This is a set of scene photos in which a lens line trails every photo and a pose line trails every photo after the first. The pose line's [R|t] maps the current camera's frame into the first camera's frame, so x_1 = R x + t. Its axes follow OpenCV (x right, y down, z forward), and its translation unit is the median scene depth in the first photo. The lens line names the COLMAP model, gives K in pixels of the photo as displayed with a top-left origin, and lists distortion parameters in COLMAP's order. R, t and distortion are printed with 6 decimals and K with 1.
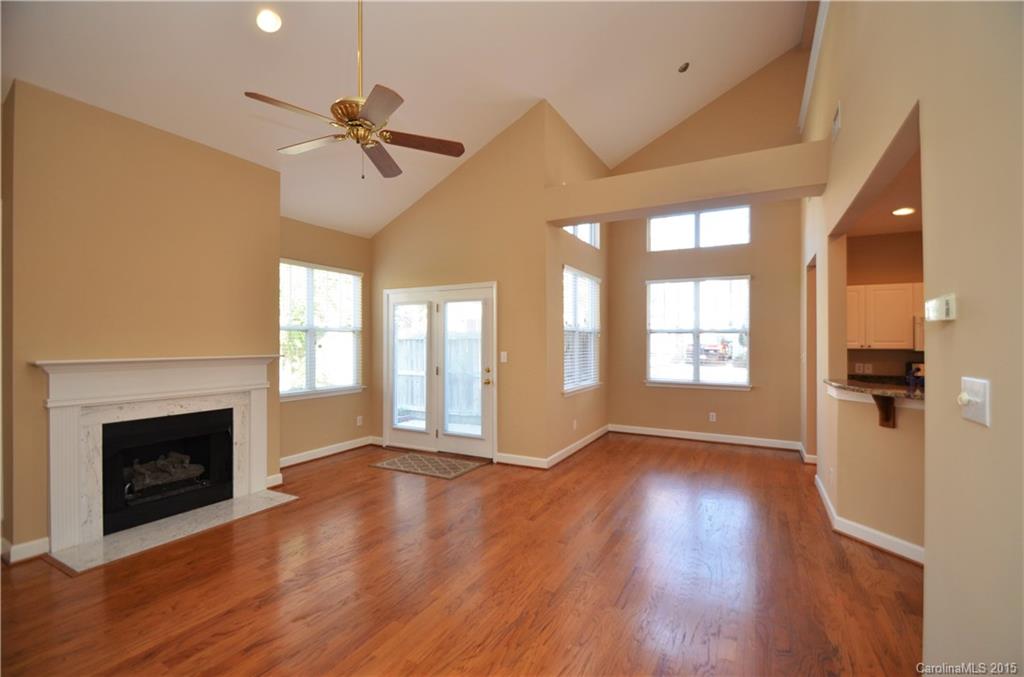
lens RADIAL K [[451.2, 0, 517.7], [0, 451.2, 337.5], [0, 0, 1]] dist [0.008305, -0.011505]
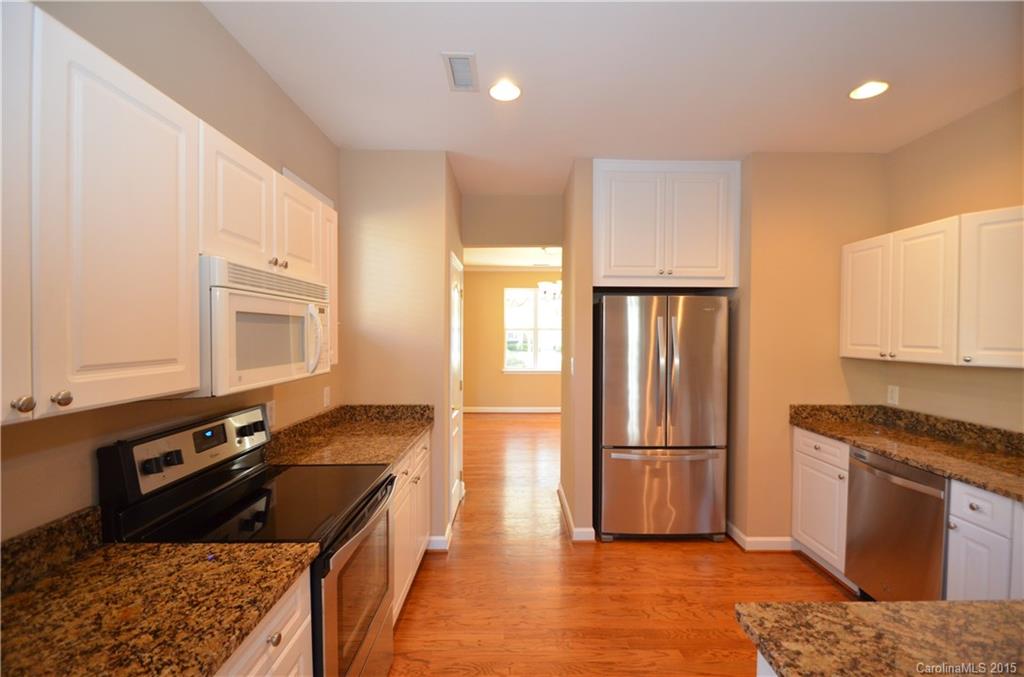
lens RADIAL K [[451.2, 0, 517.3], [0, 451.2, 337.9], [0, 0, 1]] dist [0.008305, -0.011505]
pose [[-0.475979, -0.014630, 0.879335, 0.578774], [-0.016965, 0.999828, 0.007452, -0.006259], [-0.879293, -0.011371, -0.476146, 0.956357]]
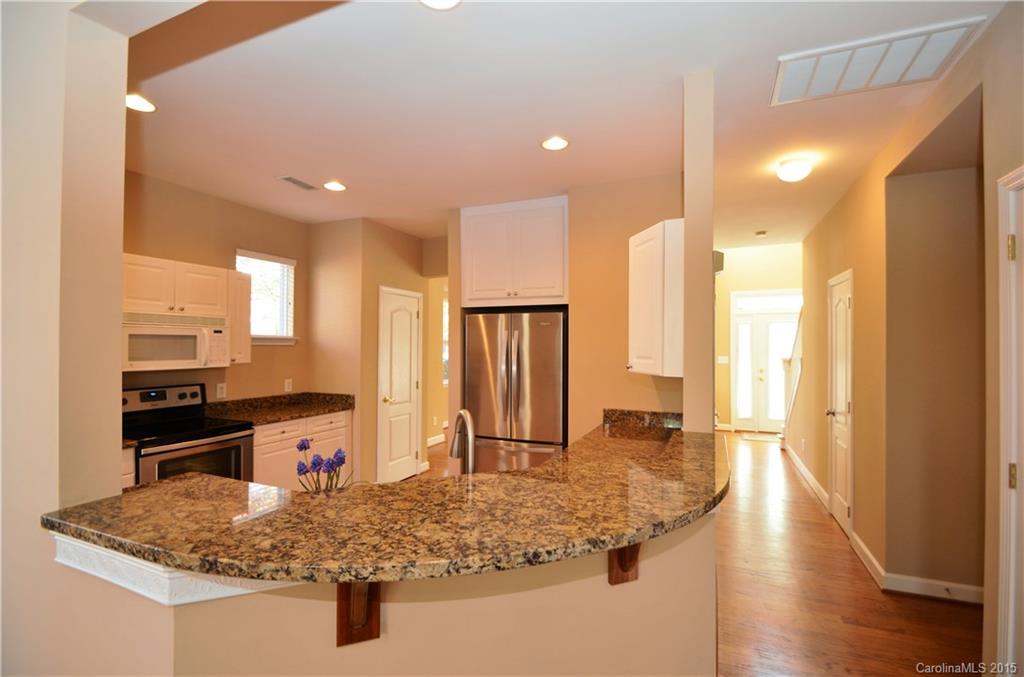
lens RADIAL K [[451.2, 0, 515.8], [0, 451.2, 337.5], [0, 0, 1]] dist [0.008305, -0.011505]
pose [[-0.076497, 0.013059, 0.996984, 0.282047], [-0.016075, 0.999768, -0.014329, -0.012577], [-0.996940, -0.017123, -0.076269, 0.536236]]
